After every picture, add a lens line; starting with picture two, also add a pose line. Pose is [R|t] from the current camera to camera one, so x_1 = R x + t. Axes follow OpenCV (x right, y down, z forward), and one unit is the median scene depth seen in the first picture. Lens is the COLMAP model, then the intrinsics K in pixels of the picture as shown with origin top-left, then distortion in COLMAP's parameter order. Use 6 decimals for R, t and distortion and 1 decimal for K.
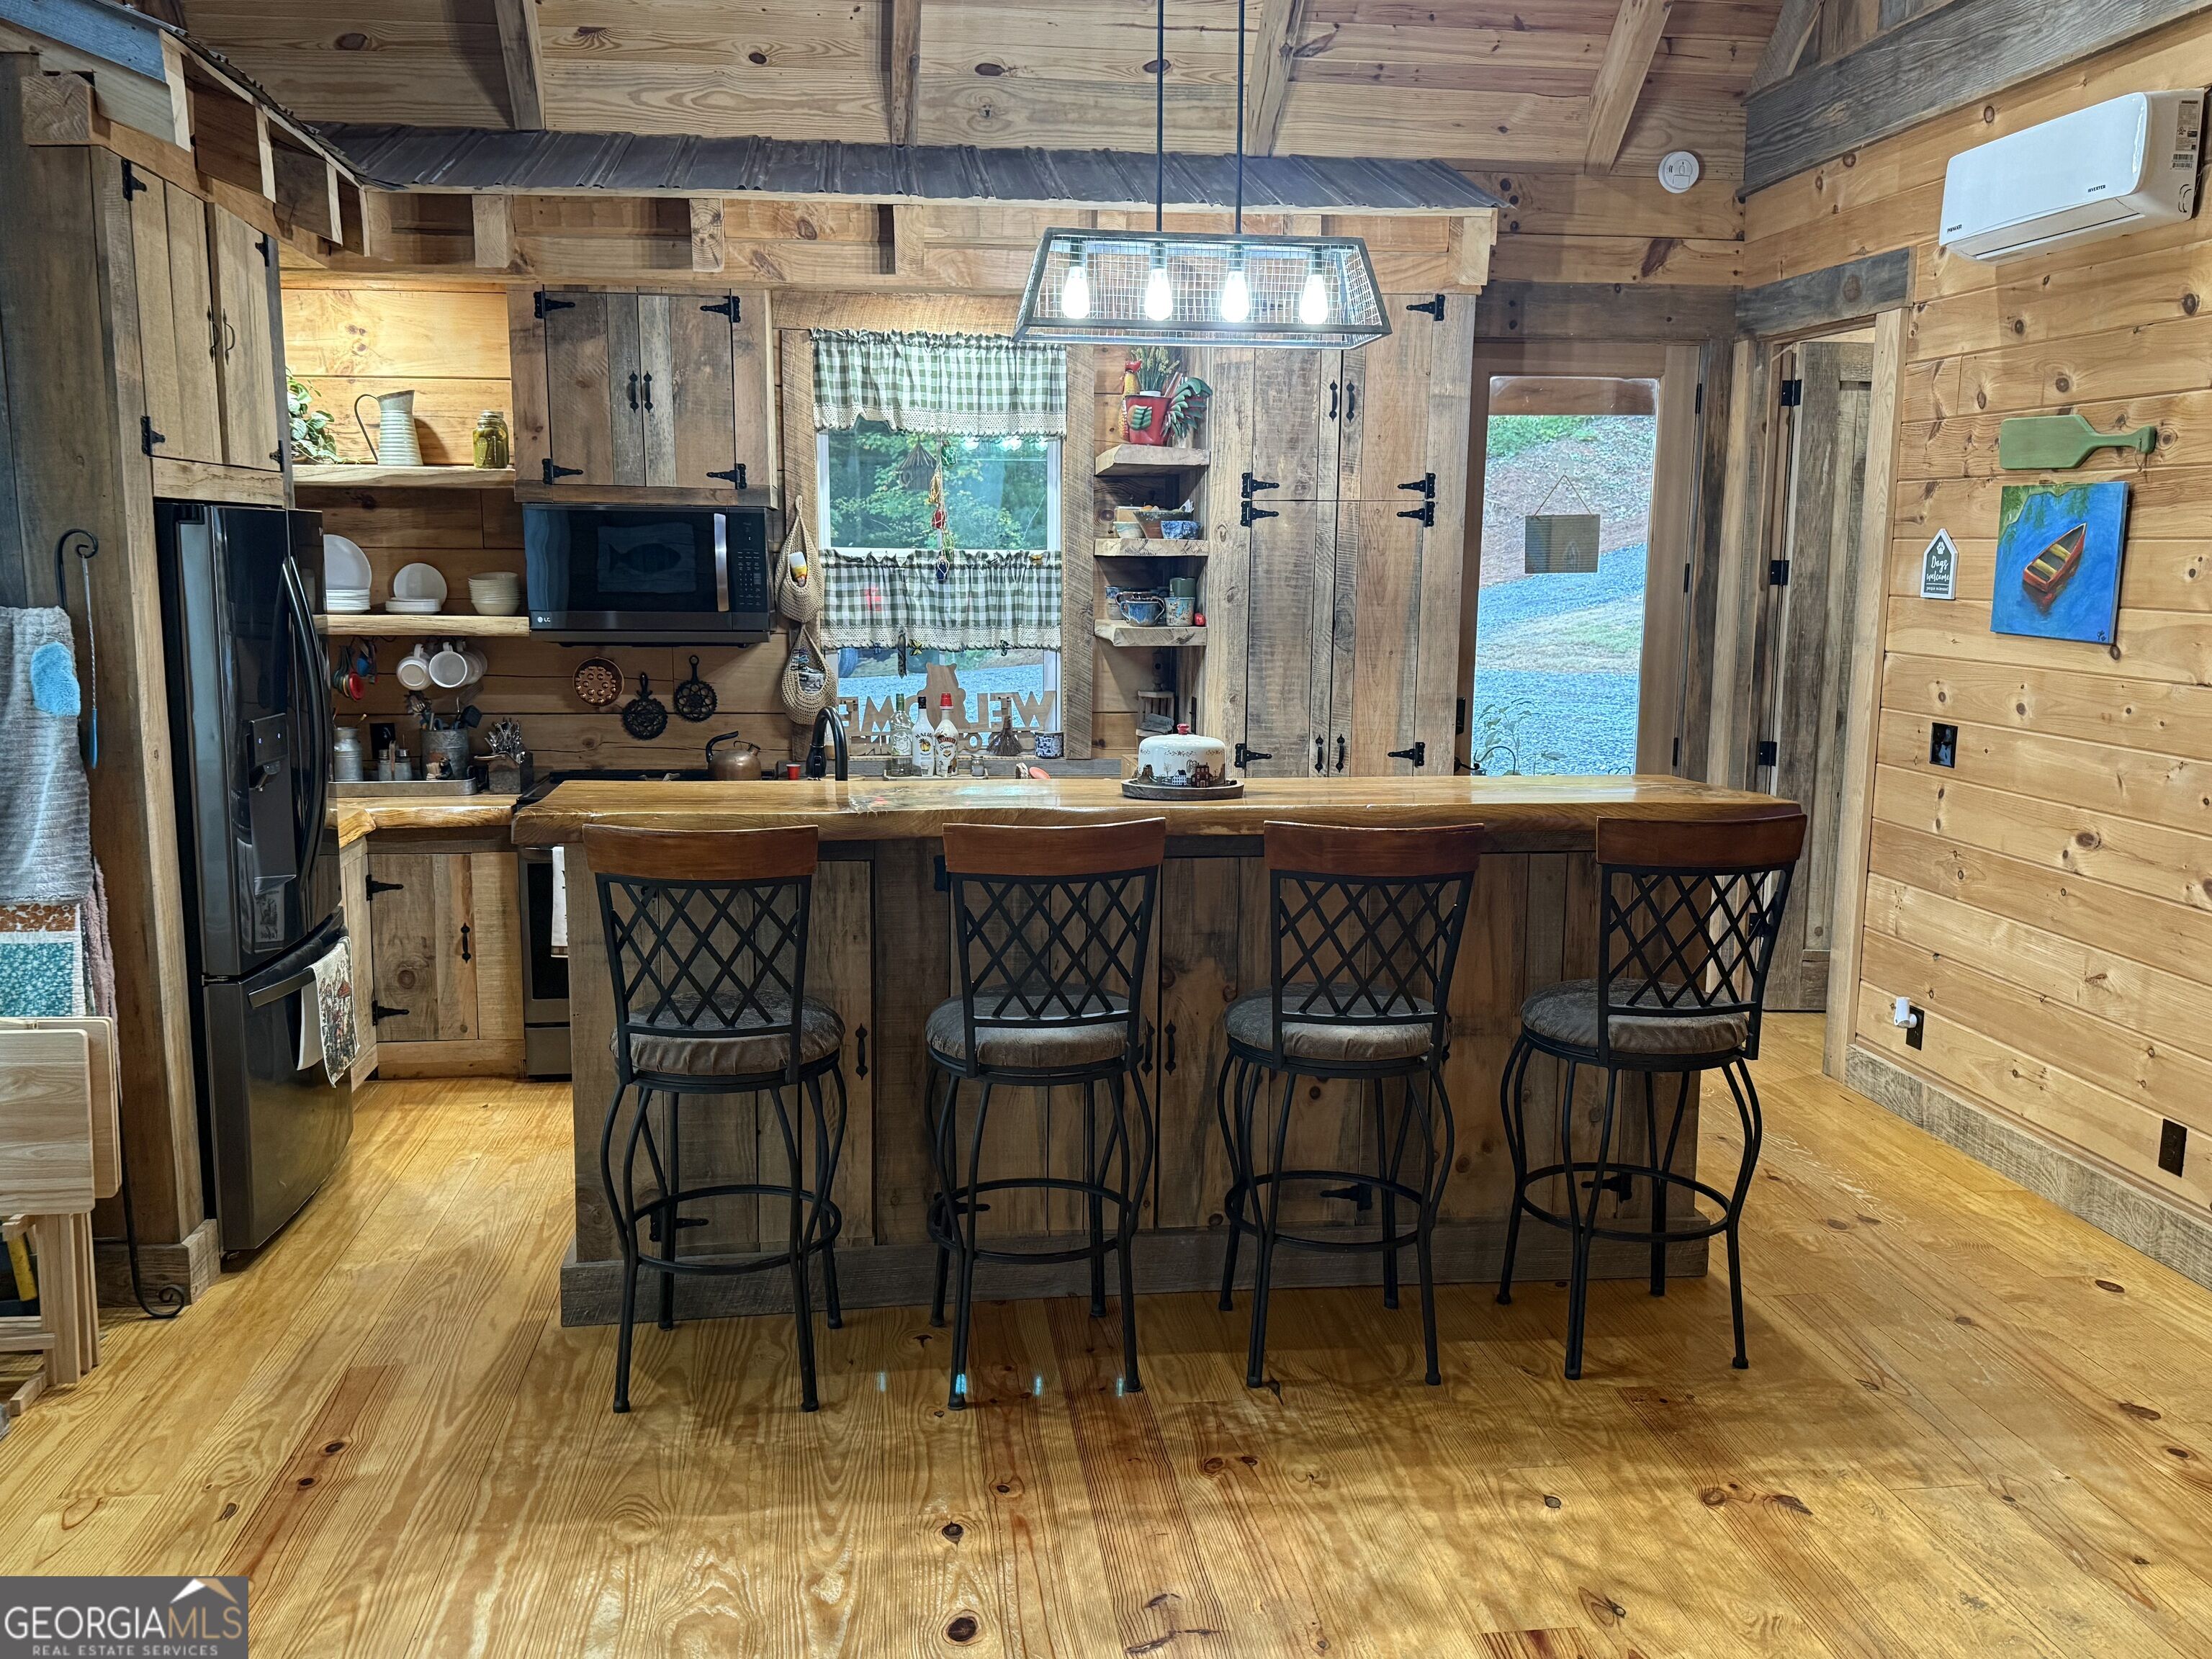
lens RADIAL K [[1782.3, 0, 1110.3], [0, 1782.3, 839.9], [0, 0, 1]] dist [0.125799, -0.162317]
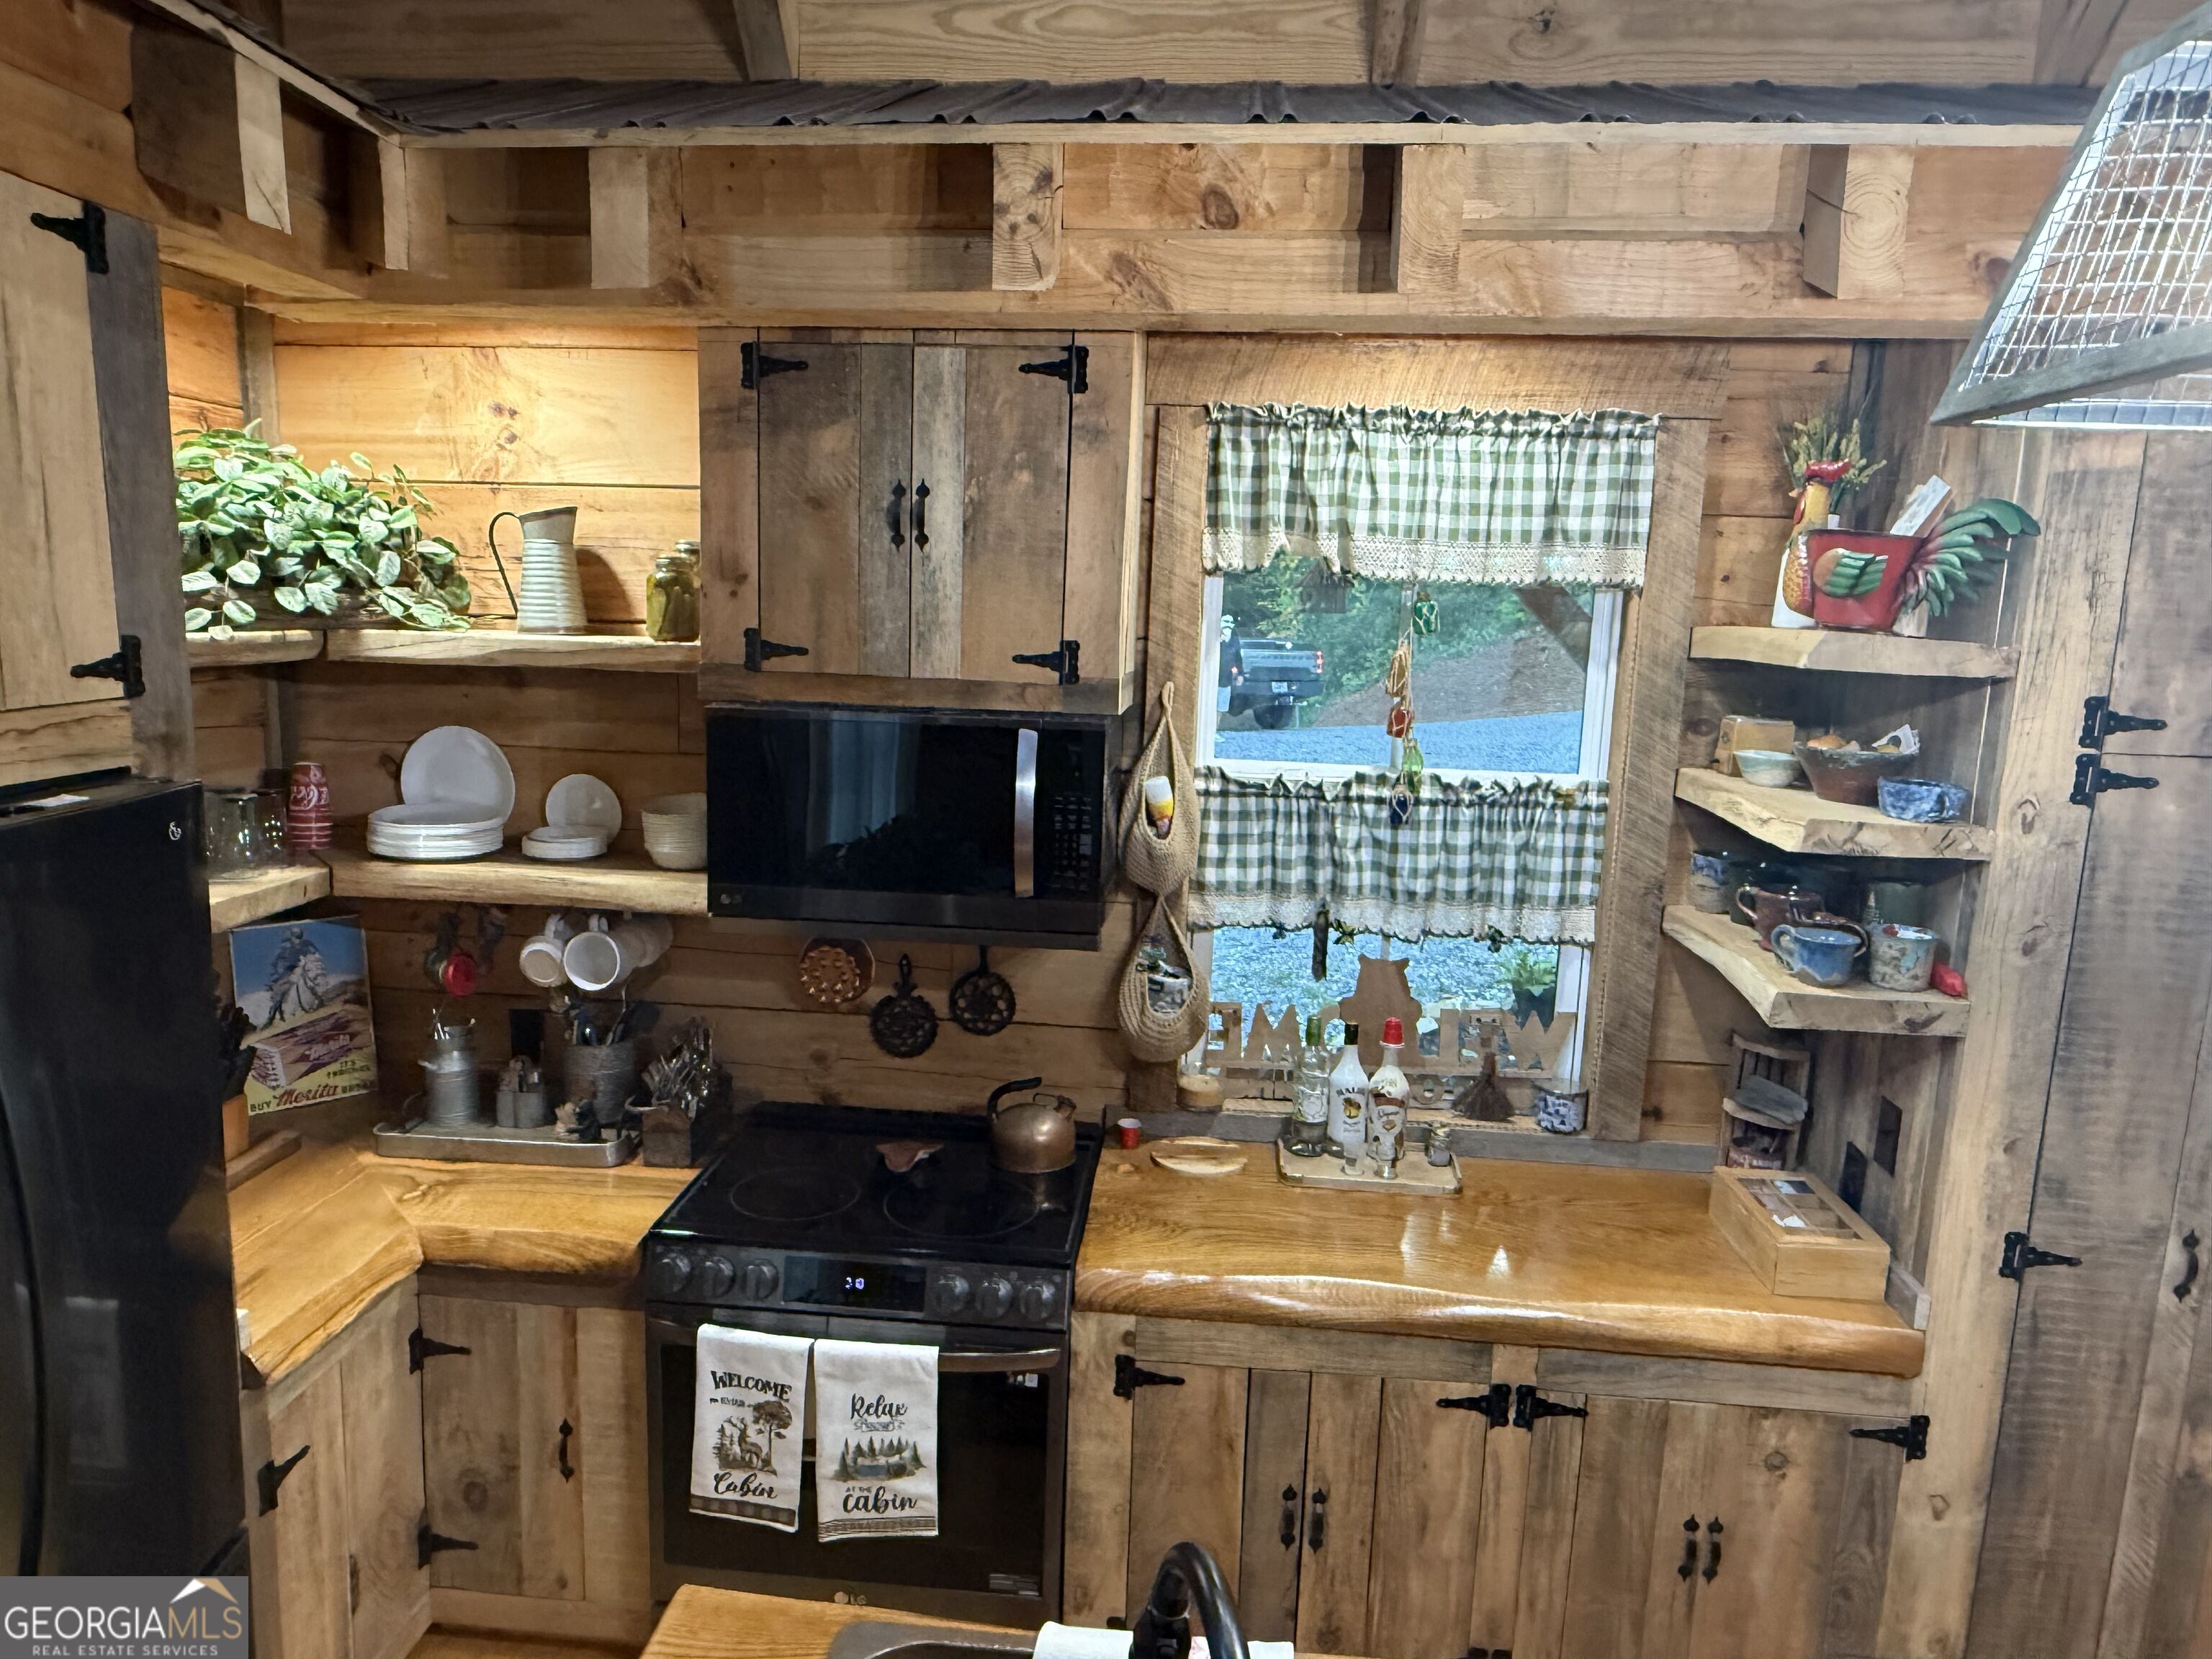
lens RADIAL K [[1466.0, 0, 1094.5], [0, 1466.0, 835.6], [0, 0, 1]] dist [0.011493, -0.006983]
pose [[0.975823, 0.062204, -0.209523, -0.099221], [-0.060720, 0.998063, 0.013514, -0.156405], [0.209958, -0.000465, 0.977710, 0.557676]]
